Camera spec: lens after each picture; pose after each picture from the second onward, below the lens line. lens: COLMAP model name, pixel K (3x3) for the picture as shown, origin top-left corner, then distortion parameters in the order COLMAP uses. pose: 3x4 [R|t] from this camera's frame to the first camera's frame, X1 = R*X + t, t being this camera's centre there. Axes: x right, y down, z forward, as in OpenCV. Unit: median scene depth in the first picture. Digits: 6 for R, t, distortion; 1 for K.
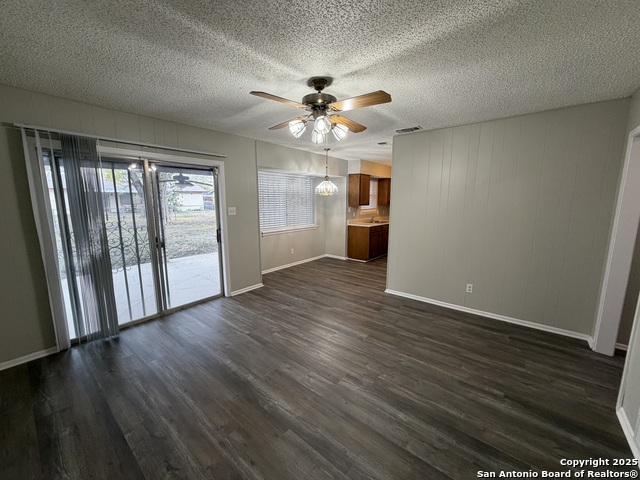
lens RADIAL K [[255.4, 0, 318.8], [0, 255.4, 239.2], [0, 0, 1]] dist [0.002860, 0.000215]
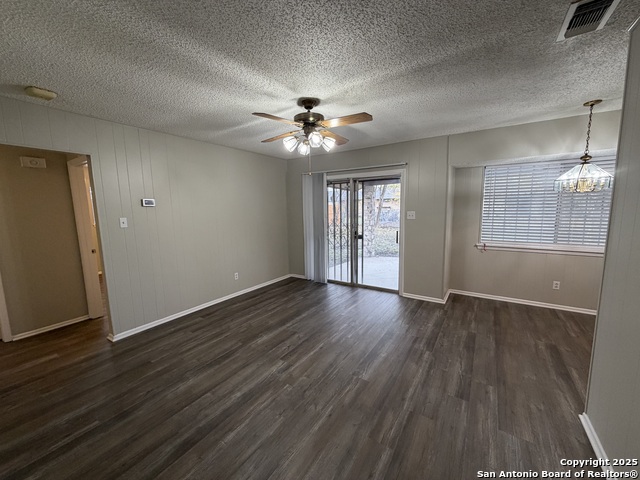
lens RADIAL K [[255.4, 0, 318.6], [0, 255.4, 239.8], [0, 0, 1]] dist [0.002860, 0.000215]
pose [[0.099047, 0.121978, -0.987578, 0.782672], [-0.136360, 0.984760, 0.107954, -0.087786], [0.985696, 0.123974, 0.114170, 0.638294]]
